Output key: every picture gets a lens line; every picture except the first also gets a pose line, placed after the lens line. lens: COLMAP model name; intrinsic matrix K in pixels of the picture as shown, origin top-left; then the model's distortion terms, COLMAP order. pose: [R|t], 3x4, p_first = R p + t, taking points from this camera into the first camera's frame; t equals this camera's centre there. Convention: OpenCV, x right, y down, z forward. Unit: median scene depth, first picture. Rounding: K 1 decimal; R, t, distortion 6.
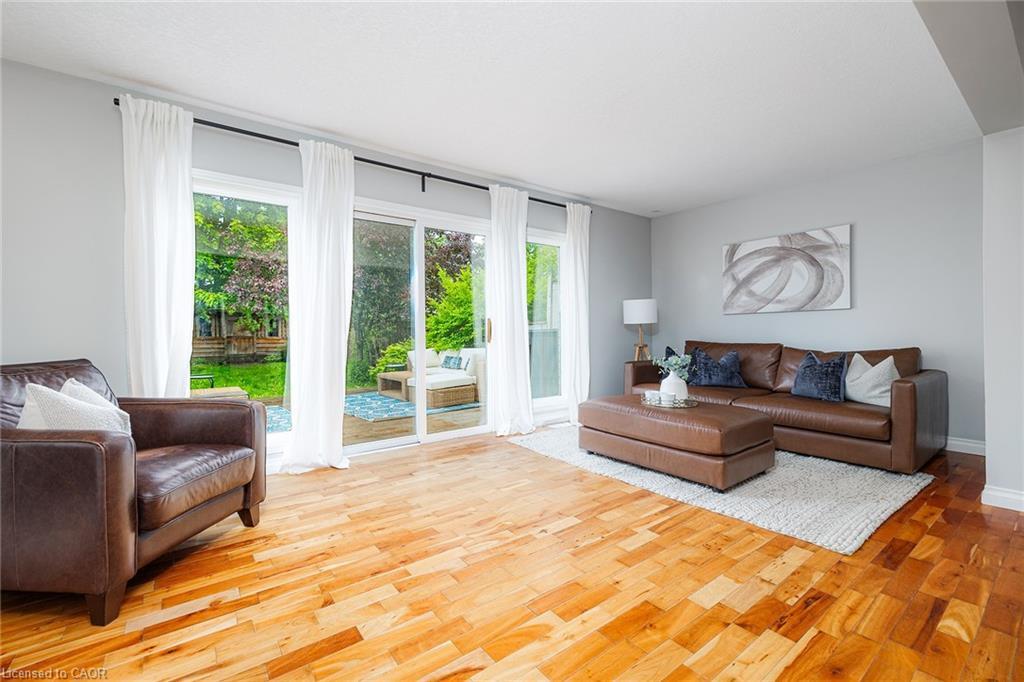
lens RADIAL K [[441.9, 0, 506.7], [0, 441.9, 333.3], [0, 0, 1]] dist [-0.001618, -0.000023]
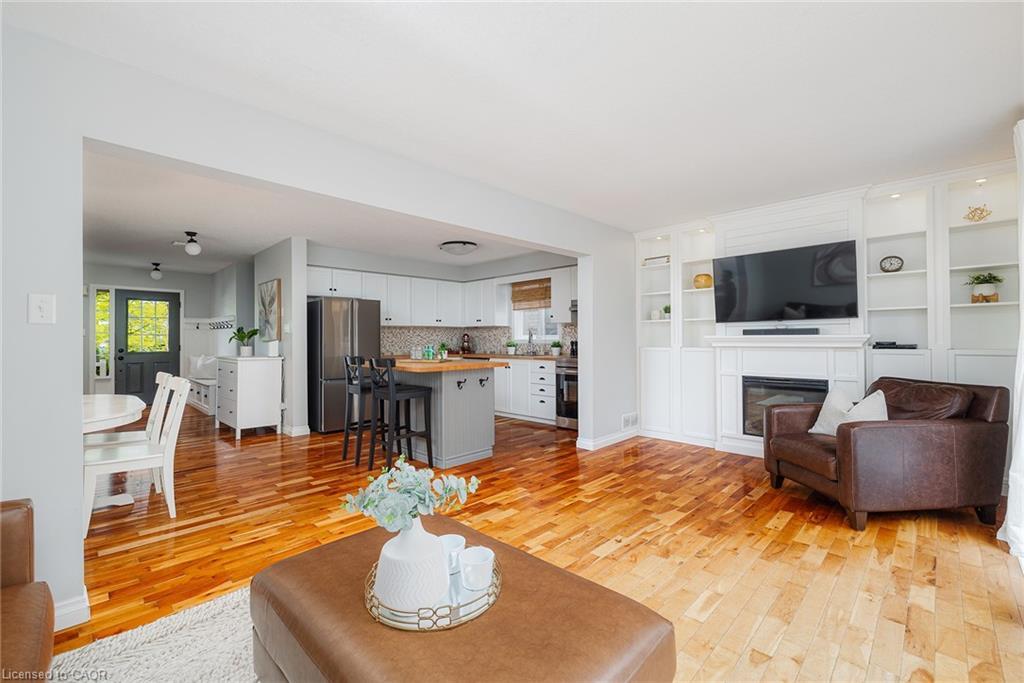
lens RADIAL K [[429.8, 0, 509.7], [0, 429.8, 336.2], [0, 0, 1]] dist [-0.012975, 0.000124]
pose [[-0.988948, 0.013954, -0.147607, 0.564613], [0.014781, 0.999881, -0.004511, -0.102982], [0.147527, -0.006643, -0.989036, 2.218779]]
